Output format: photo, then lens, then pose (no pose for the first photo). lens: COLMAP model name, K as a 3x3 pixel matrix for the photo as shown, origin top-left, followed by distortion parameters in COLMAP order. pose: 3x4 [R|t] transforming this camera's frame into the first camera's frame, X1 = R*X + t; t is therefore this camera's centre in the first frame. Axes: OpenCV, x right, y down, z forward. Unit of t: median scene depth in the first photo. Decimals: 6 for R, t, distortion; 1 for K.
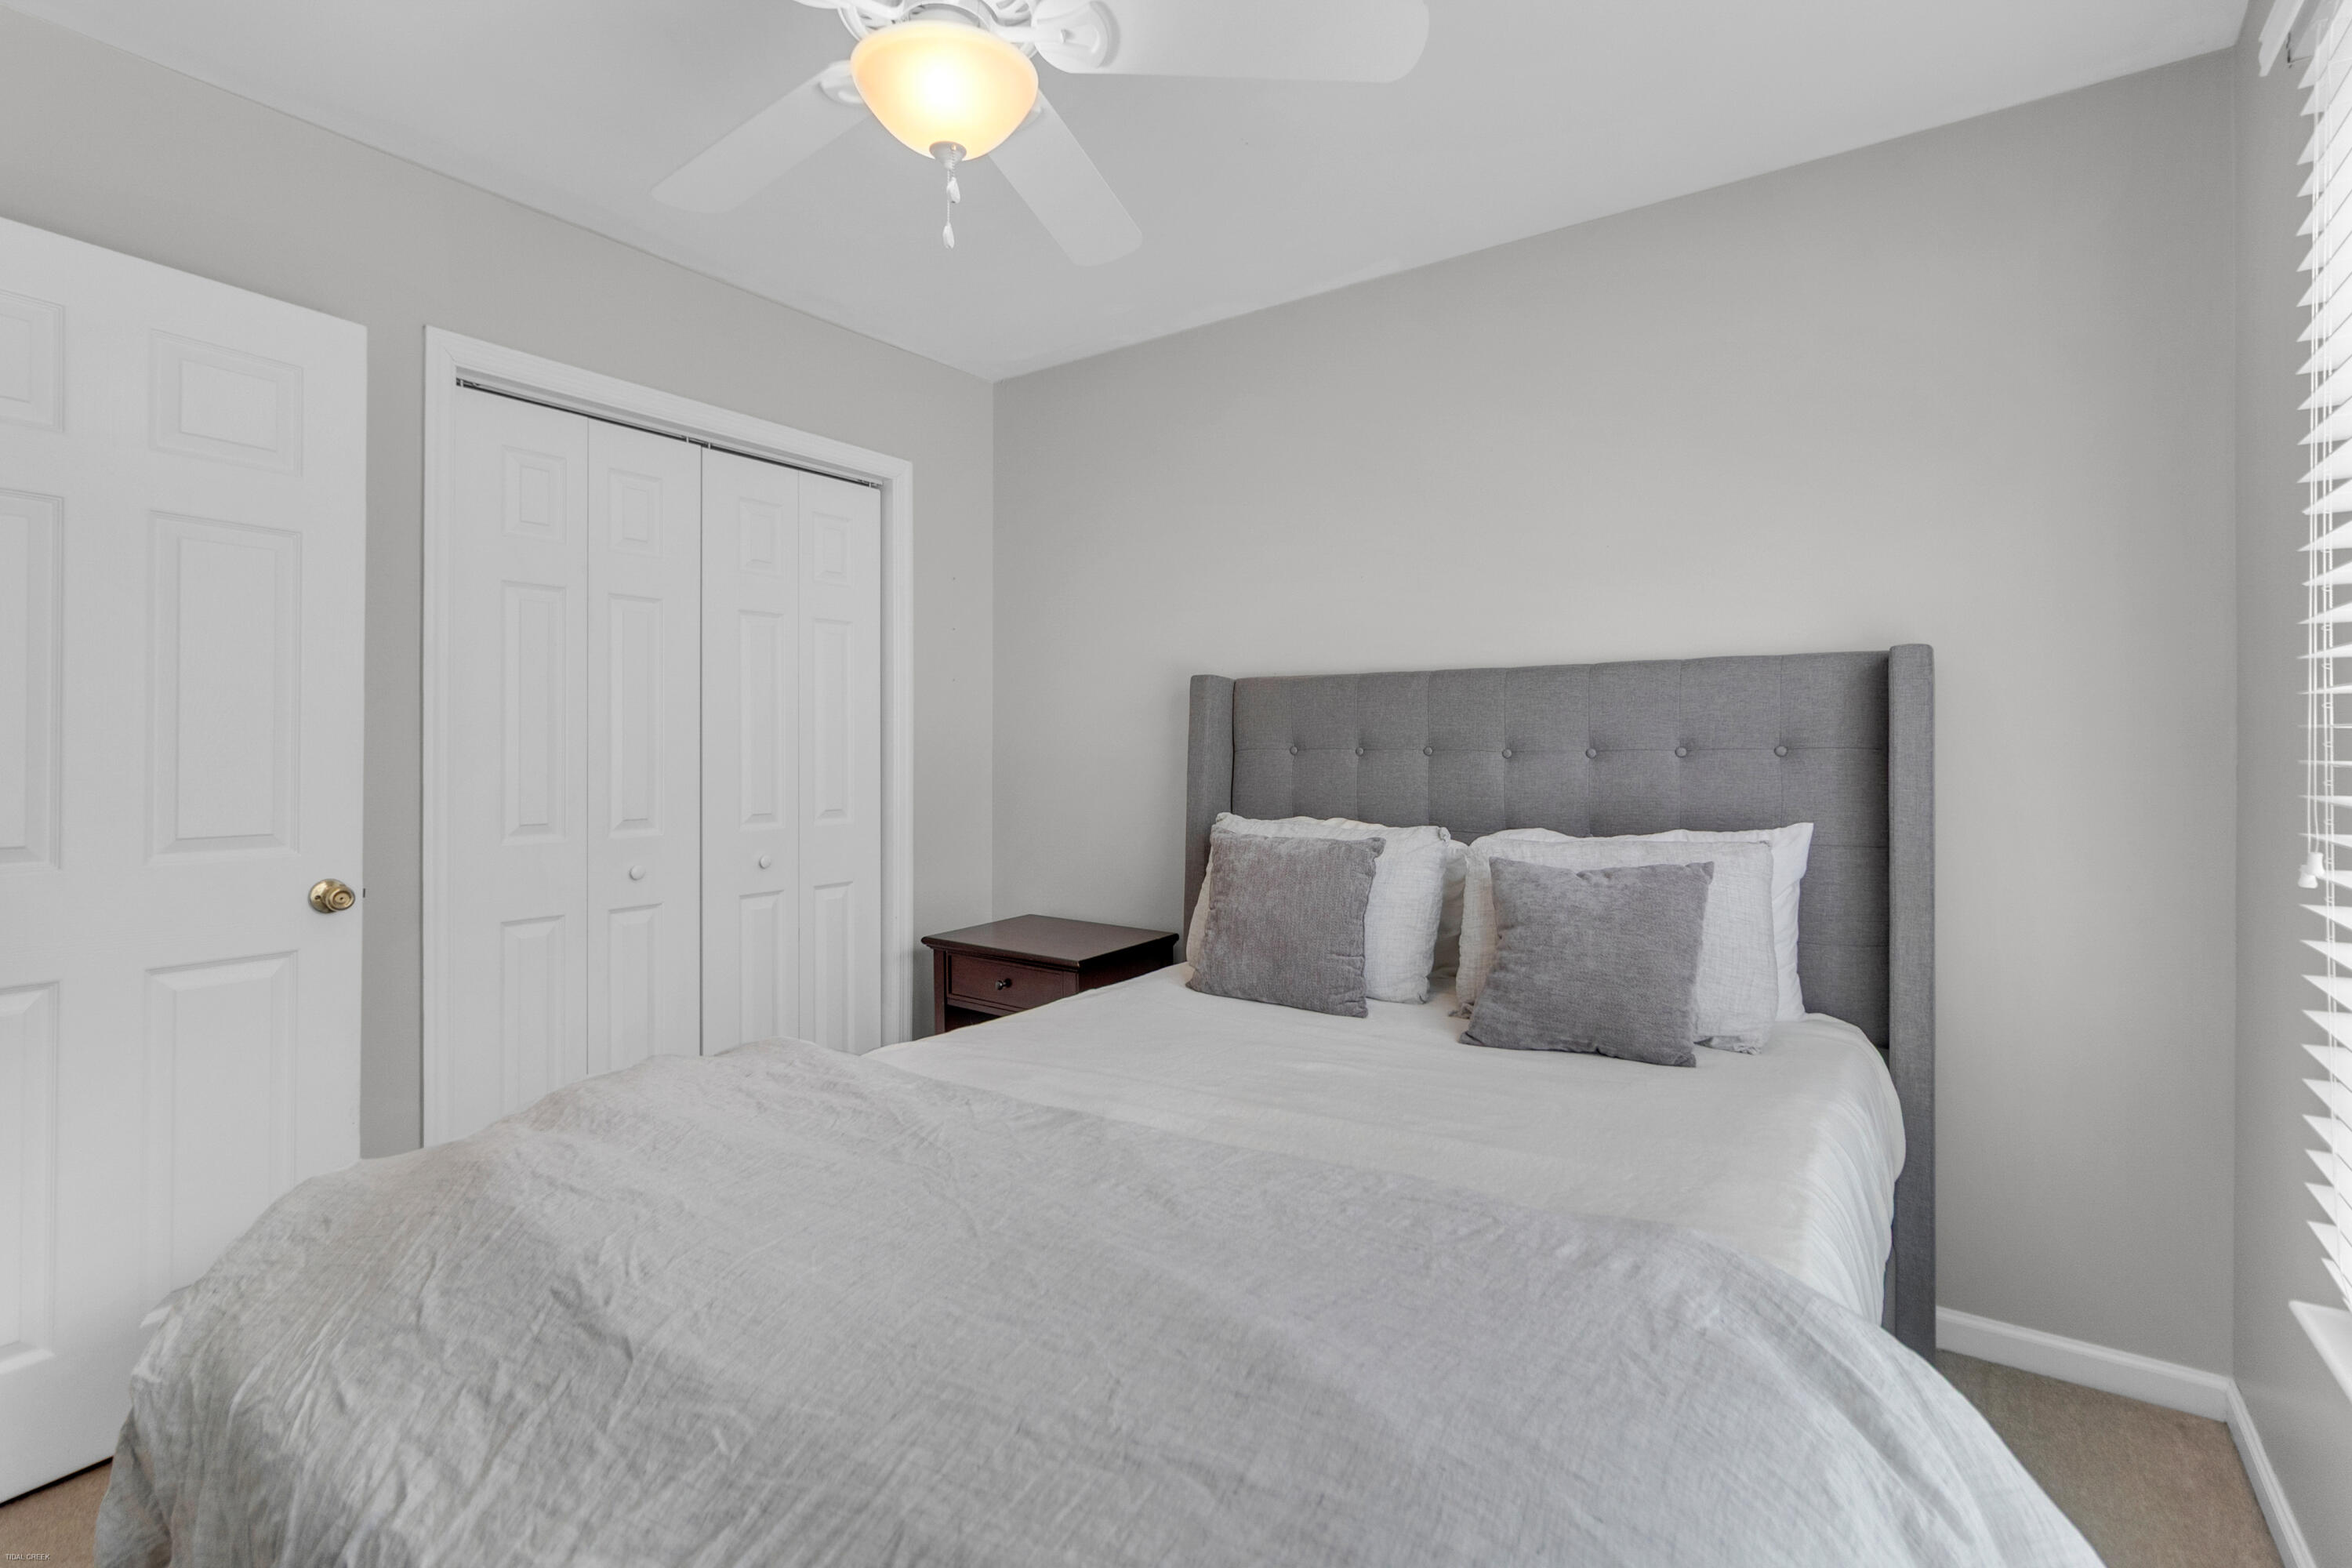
lens RADIAL K [[1083.5, 0, 1176.2], [0, 1083.5, 769.1], [0, 0, 1]] dist [-0.005302, -0.000333]
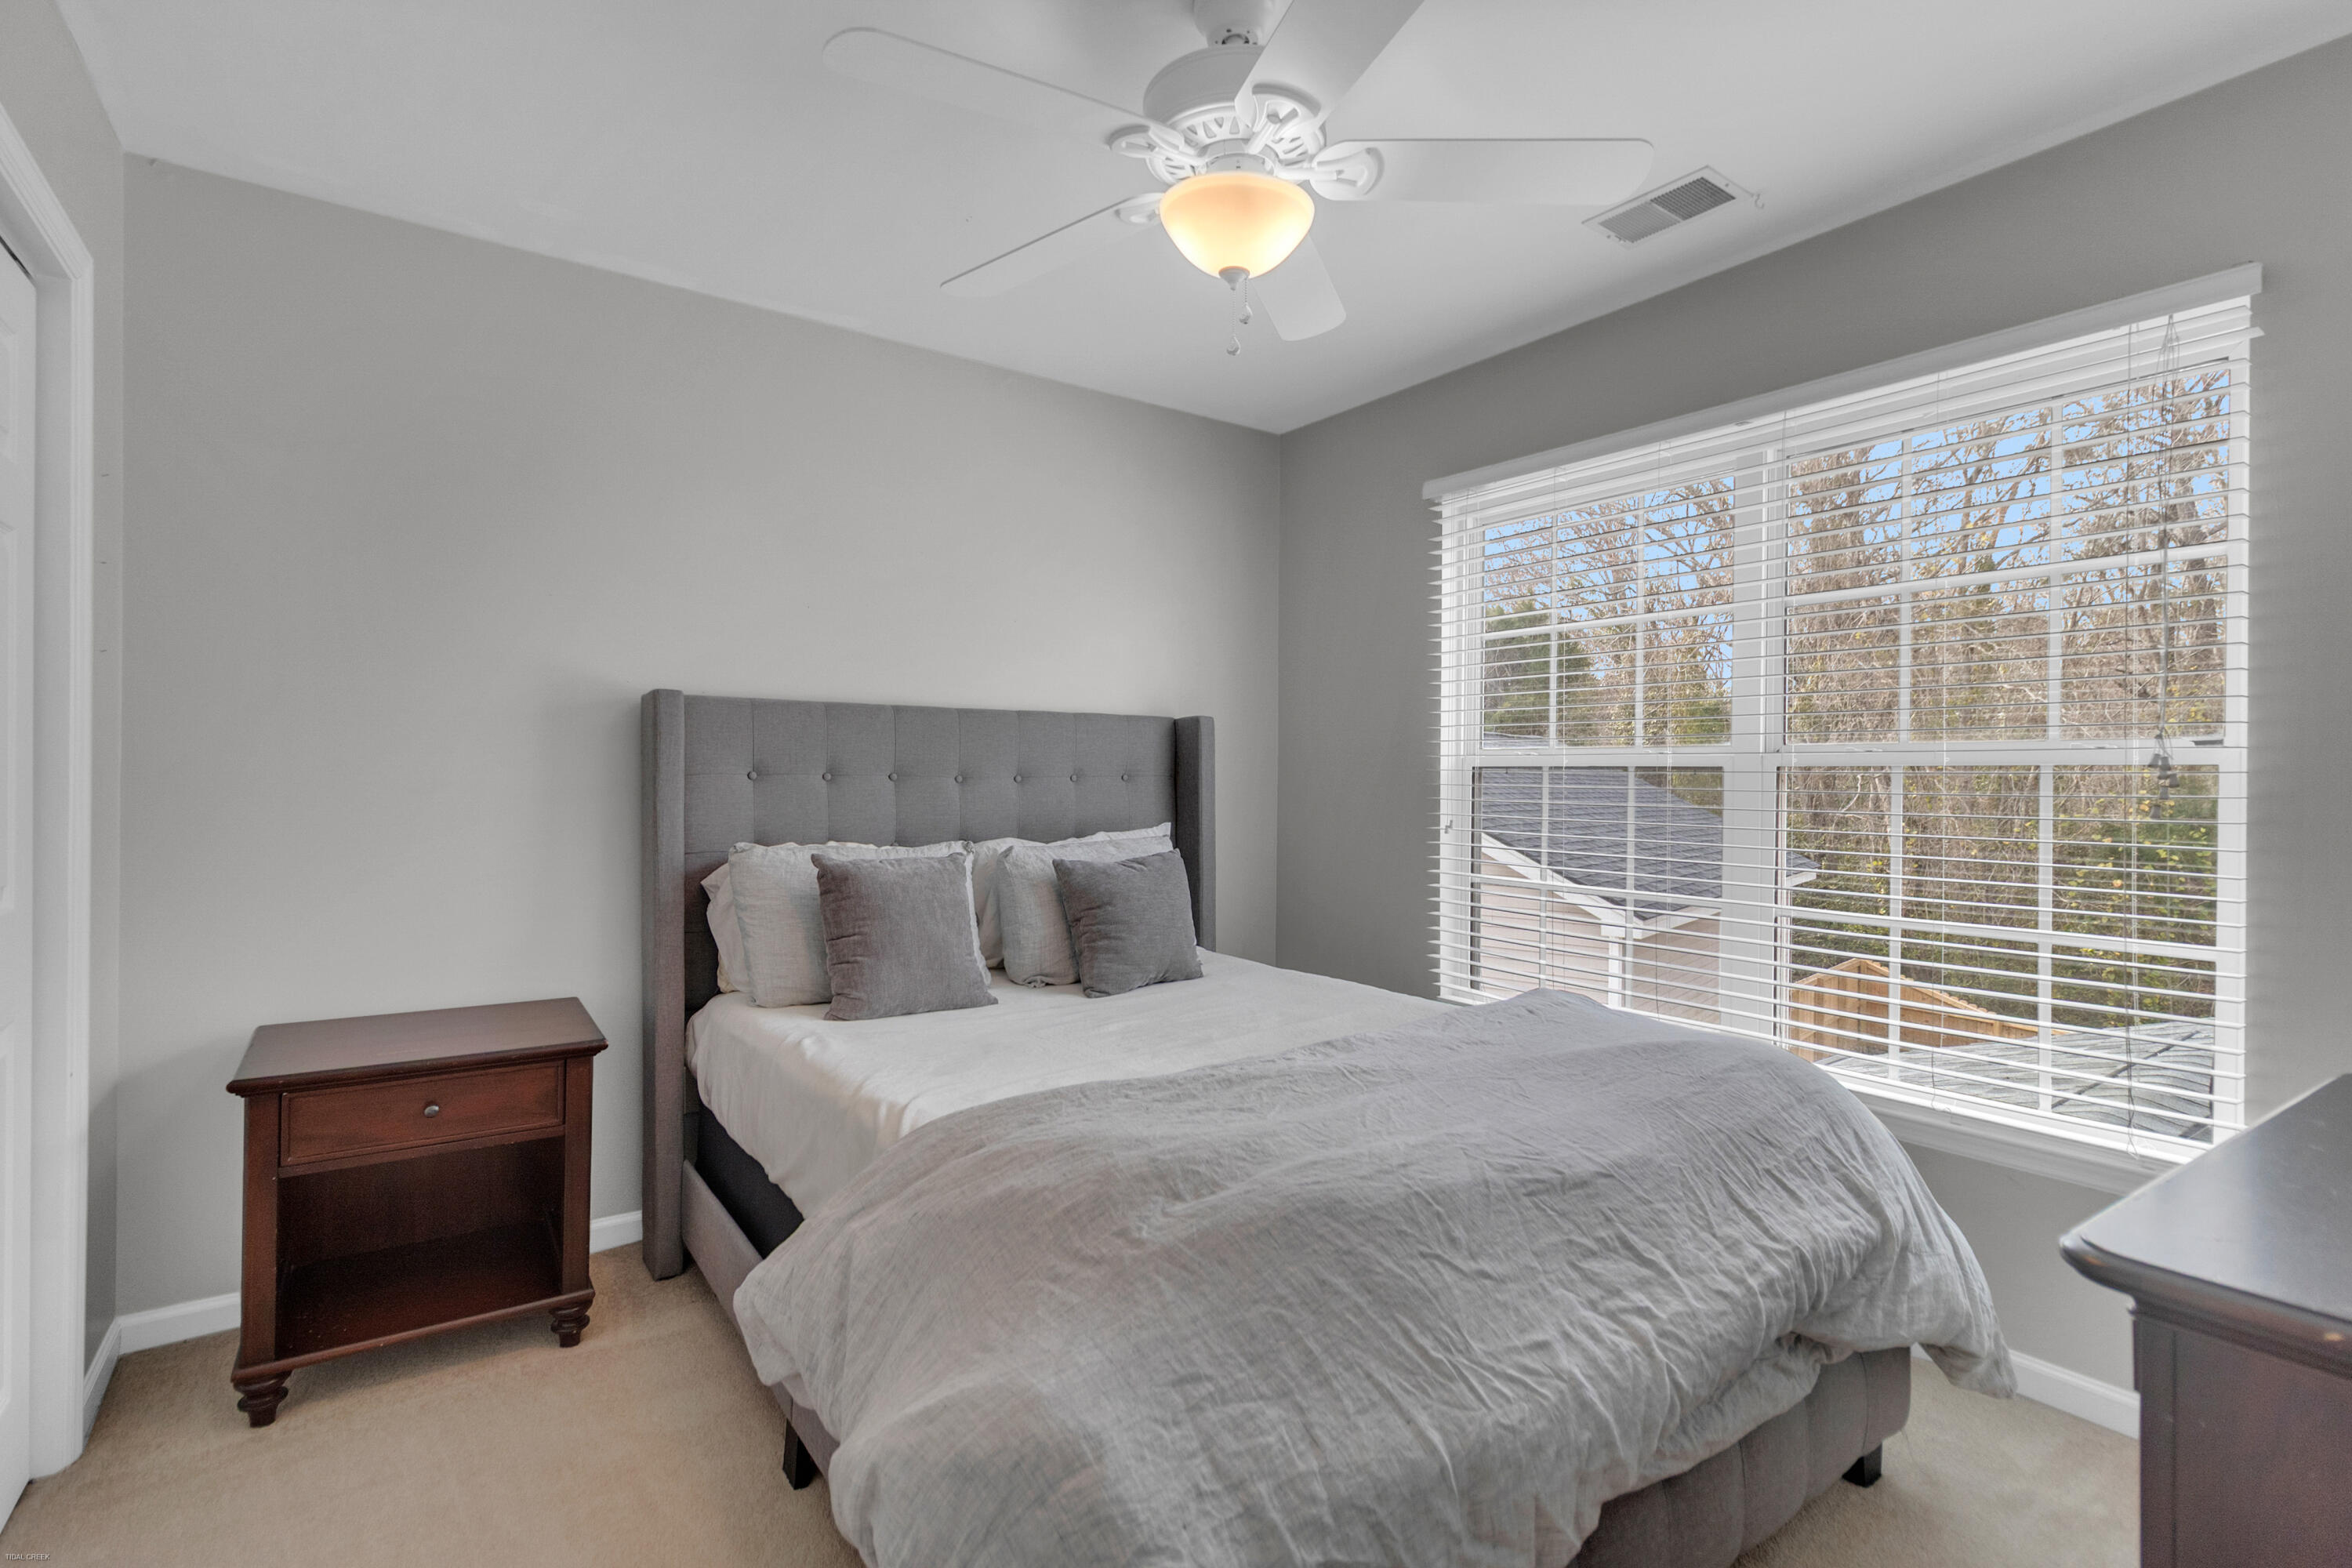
lens RADIAL K [[1083.5, 0, 1176.3], [0, 1083.5, 781.3], [0, 0, 1]] dist [-0.005302, -0.000333]
pose [[0.325467, -0.000435, 0.945553, -0.886299], [0.004414, 0.999990, -0.001059, -0.011334], [-0.945543, 0.004518, 0.325466, 0.436367]]
